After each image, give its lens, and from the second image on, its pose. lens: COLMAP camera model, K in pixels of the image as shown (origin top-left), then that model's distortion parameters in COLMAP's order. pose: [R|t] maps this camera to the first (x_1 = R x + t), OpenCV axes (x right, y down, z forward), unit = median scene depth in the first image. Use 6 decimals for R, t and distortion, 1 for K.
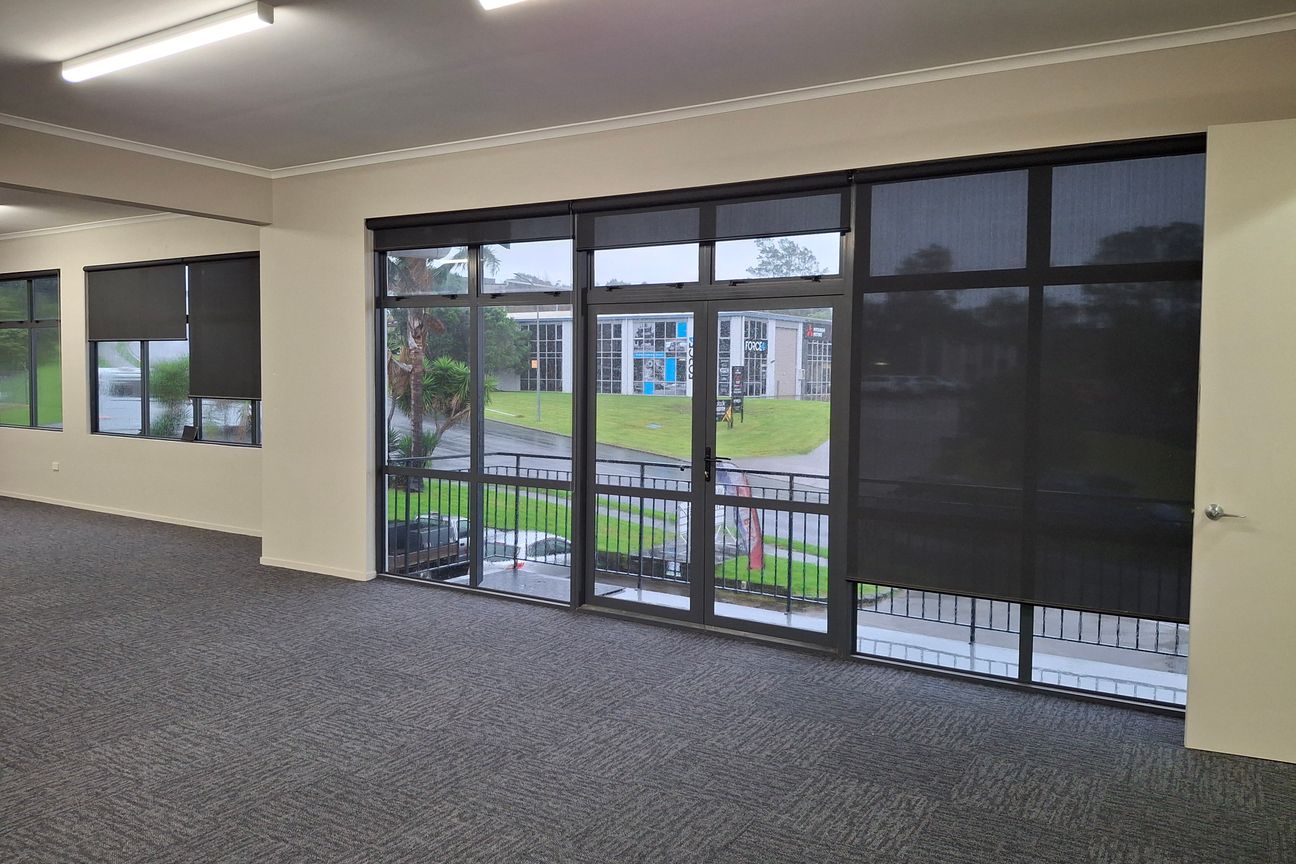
lens RADIAL K [[951.8, 0, 653.3], [0, 951.8, 421.7], [0, 0, 1]] dist [0.056588, -0.104862]
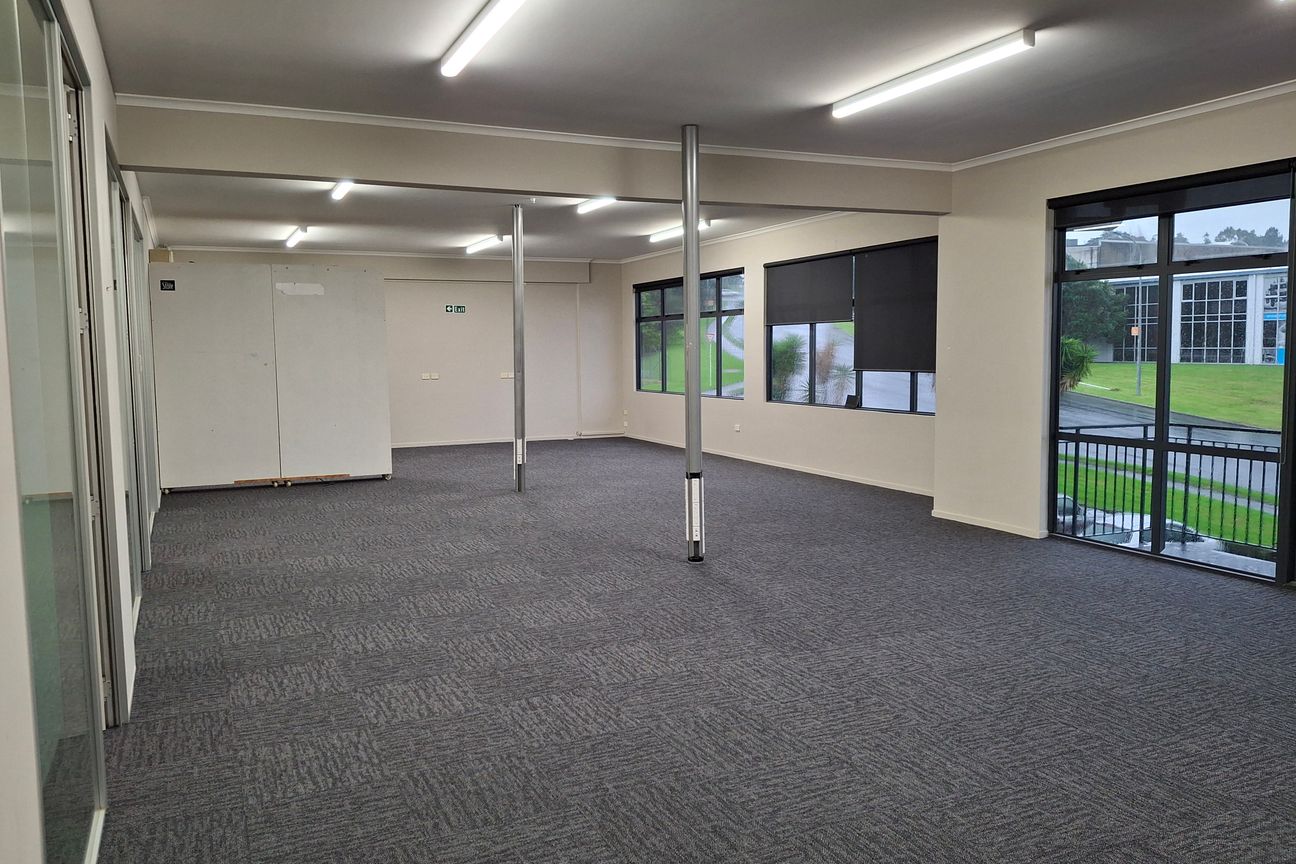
lens RADIAL K [[955.7, 0, 635.1], [0, 955.7, 426.2], [0, 0, 1]] dist [0.103834, -0.194767]
pose [[0.833987, 0.022313, -0.551333, -0.095121], [-0.004967, 0.999445, 0.032936, 0.007853], [0.551762, -0.024729, 0.833635, -0.177608]]
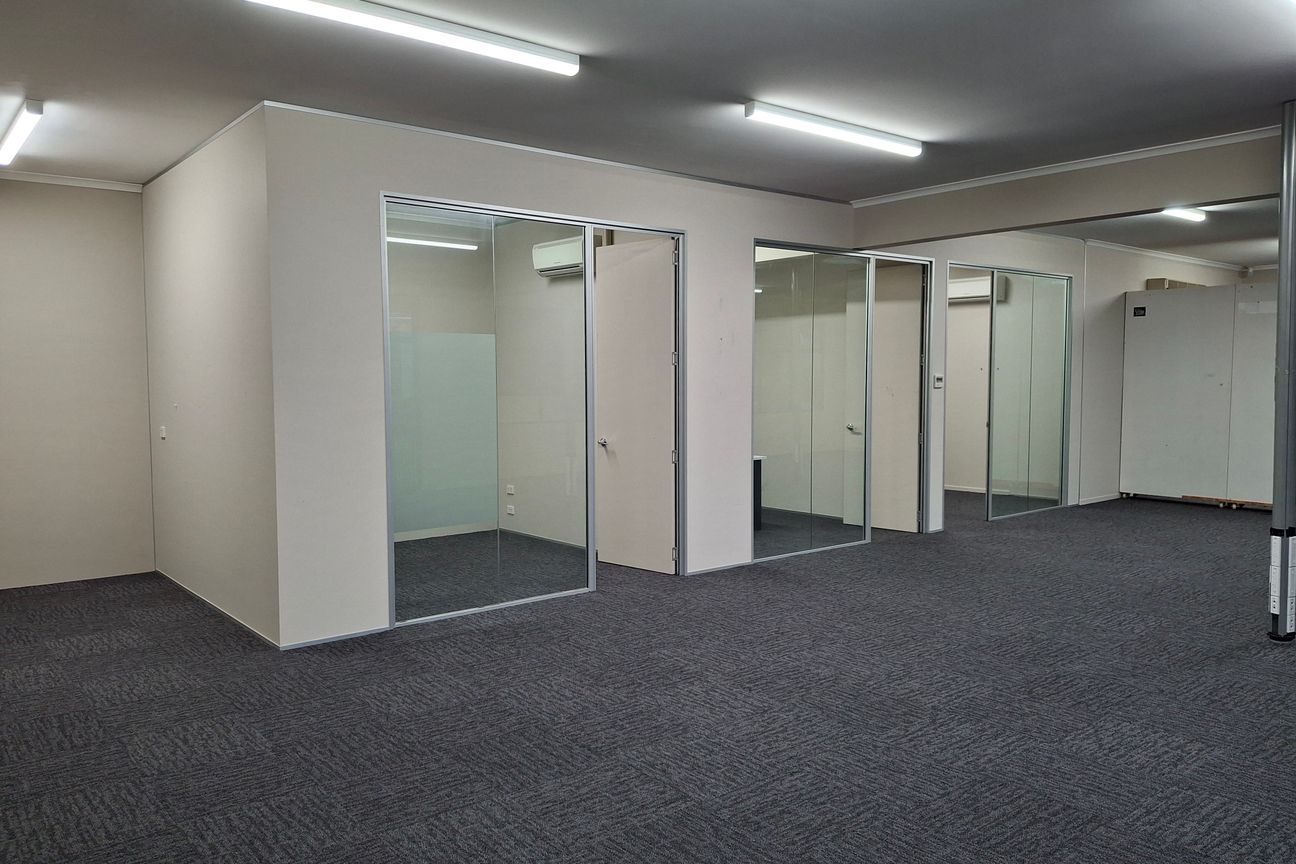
lens RADIAL K [[955.7, 0, 635.1], [0, 955.7, 426.2], [0, 0, 1]] dist [0.103834, -0.194767]
pose [[-0.341376, 0.041514, -0.939009, 0.413240], [-0.049015, 0.996879, 0.061891, -0.025302], [0.938648, 0.067154, -0.338276, 0.534783]]
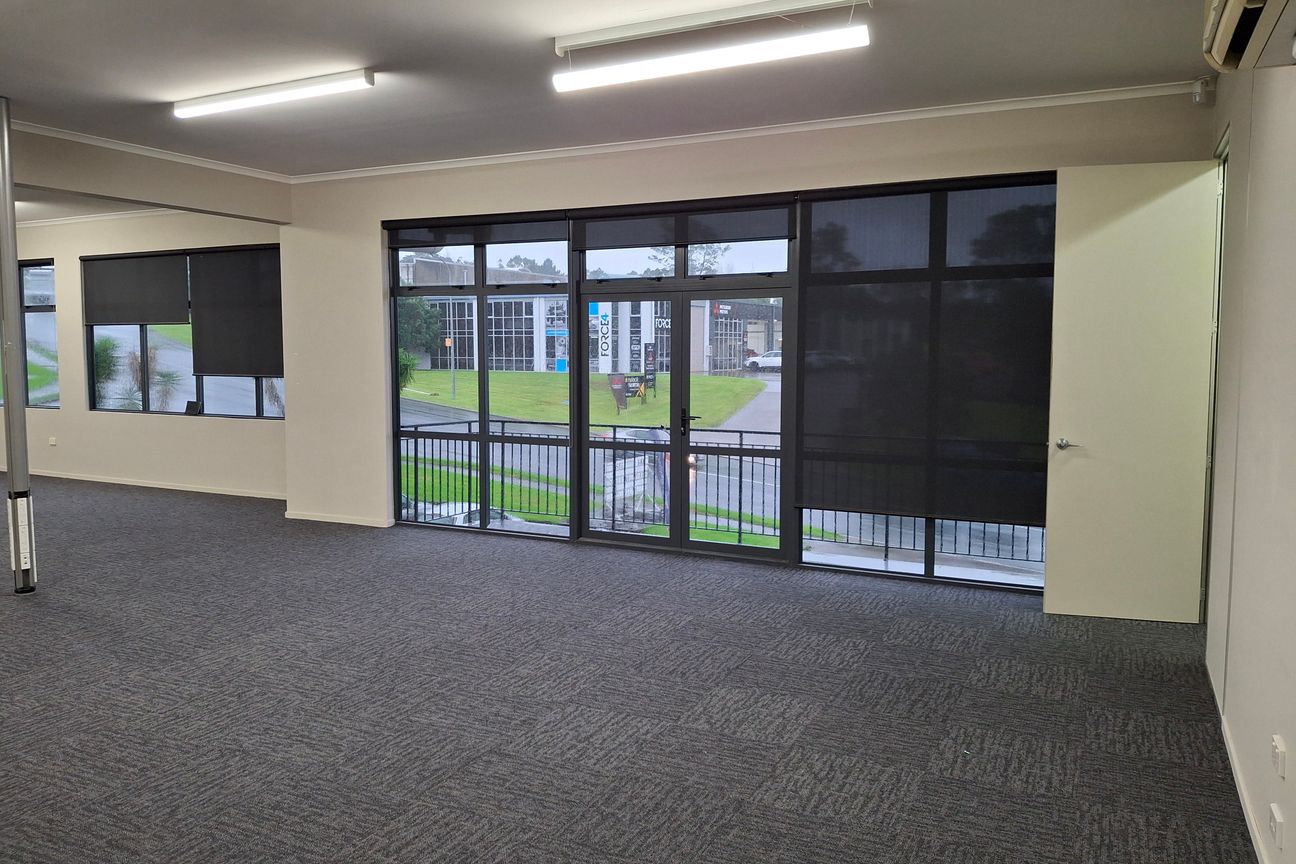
lens RADIAL K [[955.7, 0, 635.1], [0, 955.7, 426.2], [0, 0, 1]] dist [0.103834, -0.194767]
pose [[0.996322, -0.017252, 0.083936, -0.106798], [0.014890, 0.999477, 0.028695, 0.013115], [-0.084388, -0.027340, 0.996058, -0.245637]]
